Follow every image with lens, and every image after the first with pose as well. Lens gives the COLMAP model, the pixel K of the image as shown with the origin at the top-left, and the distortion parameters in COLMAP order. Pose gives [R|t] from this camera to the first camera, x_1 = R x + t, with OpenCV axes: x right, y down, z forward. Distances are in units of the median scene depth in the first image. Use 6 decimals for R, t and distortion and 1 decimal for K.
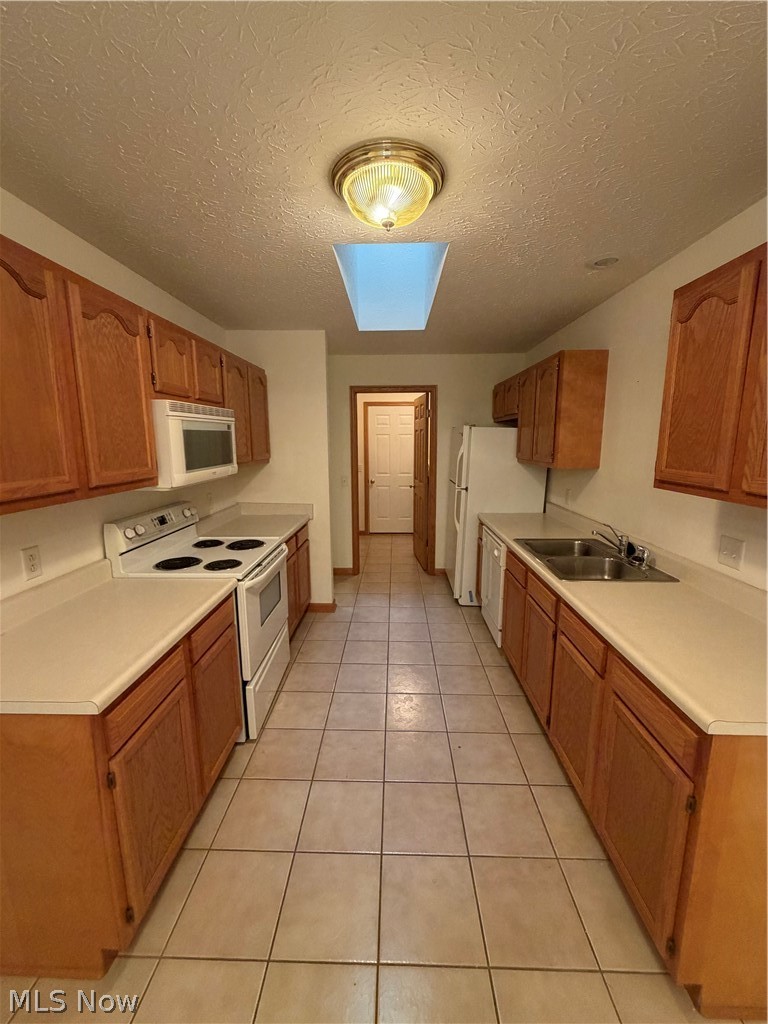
lens RADIAL K [[412.4, 0, 384.8], [0, 412.4, 509.2], [0, 0, 1]] dist [-0.002040, -0.000206]
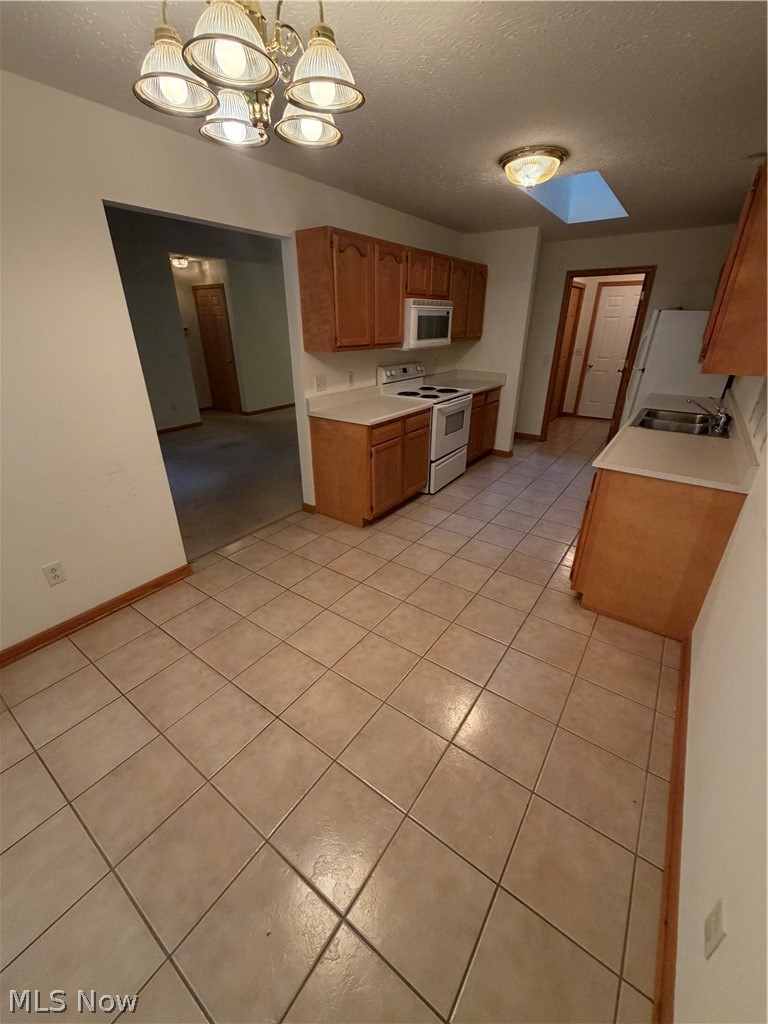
lens RADIAL K [[412.4, 0, 382.6], [0, 412.4, 512.7], [0, 0, 1]] dist [-0.002040, -0.000206]
pose [[0.828444, 0.240784, -0.505671, 0.487635], [-0.099002, 0.951609, 0.290929, 0.116607], [0.551252, -0.190956, 0.812193, -0.701113]]
